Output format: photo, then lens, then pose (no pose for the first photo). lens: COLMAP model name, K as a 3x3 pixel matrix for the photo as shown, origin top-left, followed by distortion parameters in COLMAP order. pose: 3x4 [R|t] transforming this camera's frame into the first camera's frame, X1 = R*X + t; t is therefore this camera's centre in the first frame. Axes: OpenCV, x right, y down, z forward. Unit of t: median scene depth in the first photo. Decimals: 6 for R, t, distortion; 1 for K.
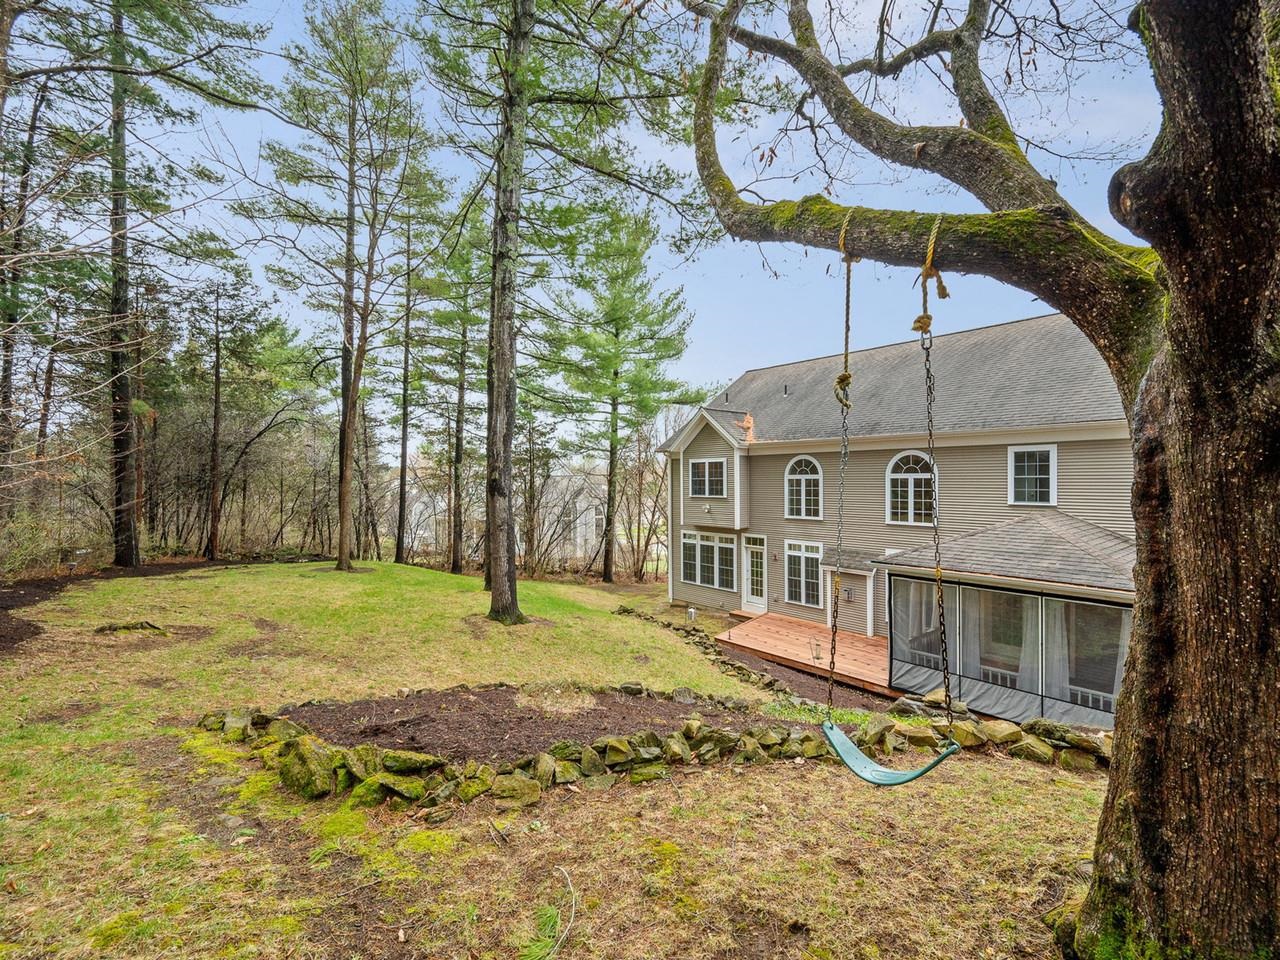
lens RADIAL K [[582.5, 0, 640.0], [0, 582.5, 480.0], [0, 0, 1]] dist [-0.000408, 0.000157]
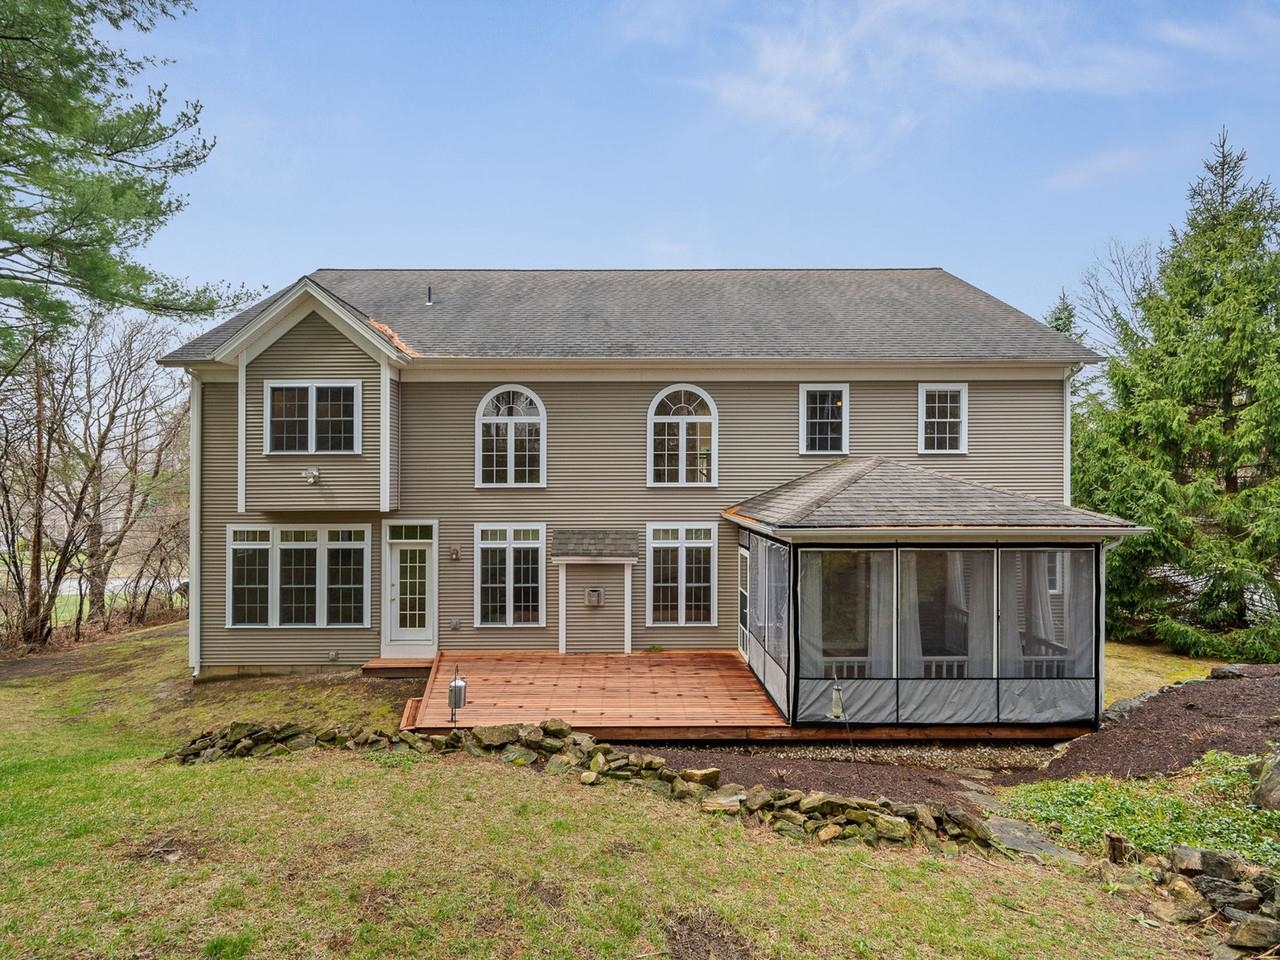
lens RADIAL K [[582.5, 0, 640.0], [0, 582.5, 480.0], [0, 0, 1]] dist [-0.000408, 0.000157]
pose [[0.636059, 0.011241, 0.771559, -0.109105], [0.003634, 0.999839, -0.017563, 0.068567], [-0.771632, 0.013975, 0.635916, 0.486351]]
